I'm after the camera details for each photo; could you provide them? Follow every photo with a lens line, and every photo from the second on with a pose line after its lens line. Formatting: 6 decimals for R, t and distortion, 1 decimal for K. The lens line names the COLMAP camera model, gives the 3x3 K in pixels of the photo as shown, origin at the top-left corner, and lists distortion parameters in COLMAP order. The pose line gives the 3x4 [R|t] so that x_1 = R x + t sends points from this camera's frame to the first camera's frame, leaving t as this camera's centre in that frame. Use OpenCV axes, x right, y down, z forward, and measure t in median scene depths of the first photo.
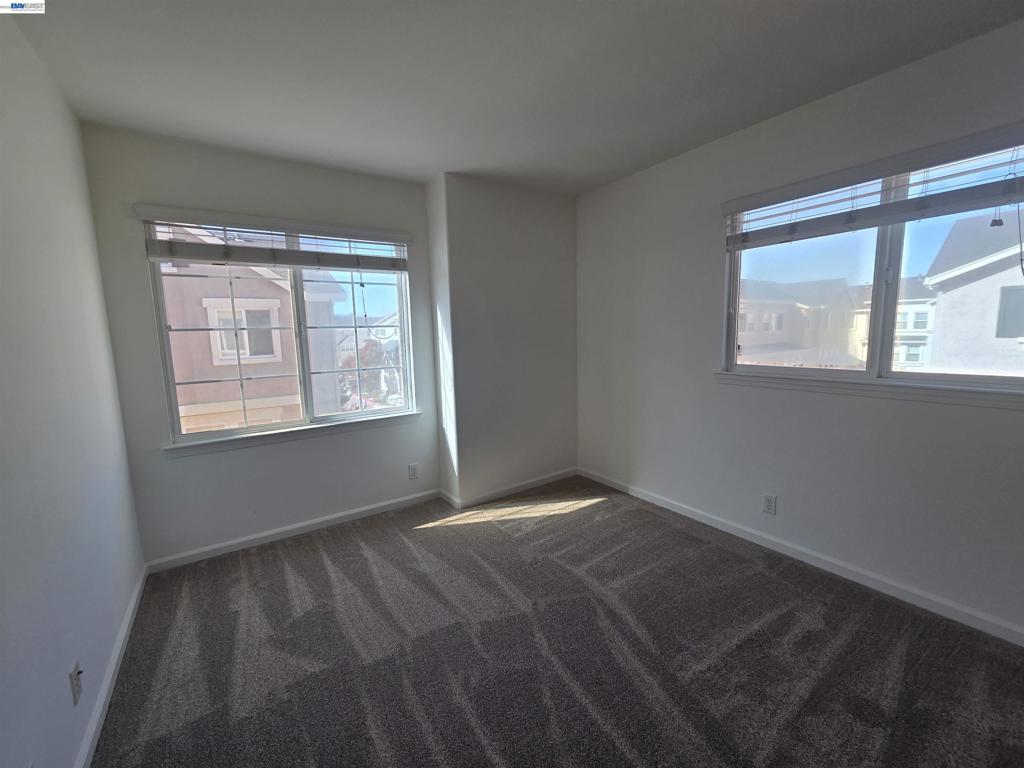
lens RADIAL K [[417.8, 0, 512.8], [0, 417.8, 383.4], [0, 0, 1]] dist [0.003686, -0.000210]
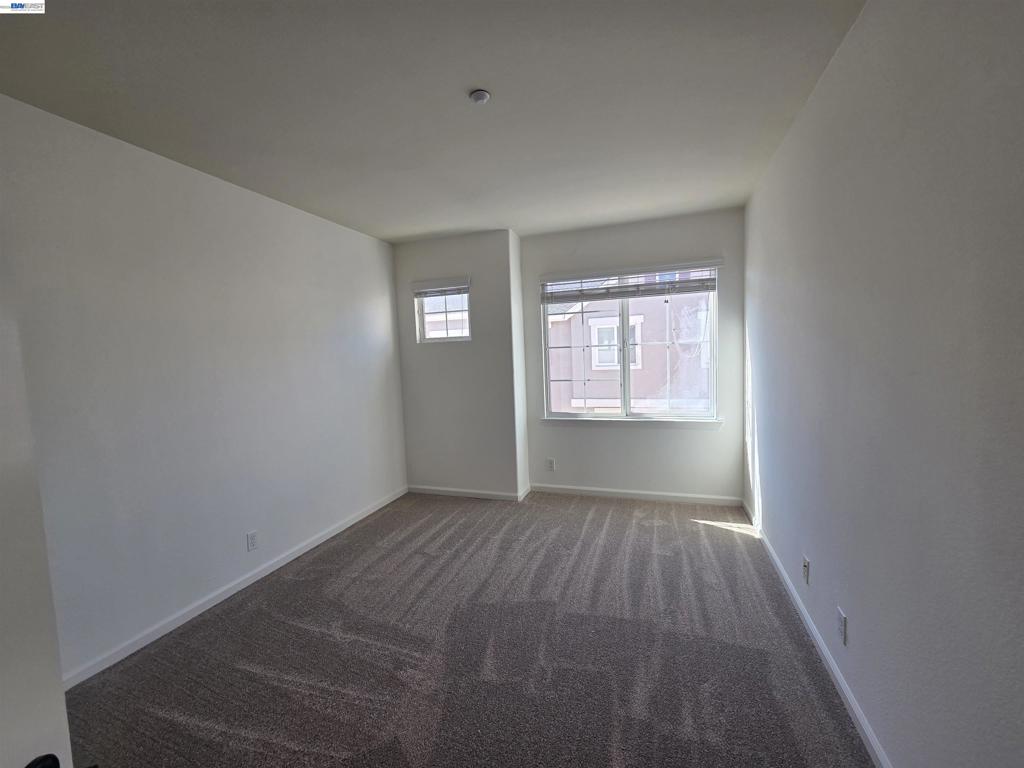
lens RADIAL K [[417.8, 0, 512.8], [0, 417.8, 383.4], [0, 0, 1]] dist [0.003686, -0.000210]
pose [[0.600830, 0.058923, -0.797202, 0.341801], [-0.072159, 0.997206, 0.019321, -0.008061], [0.796113, 0.045916, 0.603403, -0.082499]]
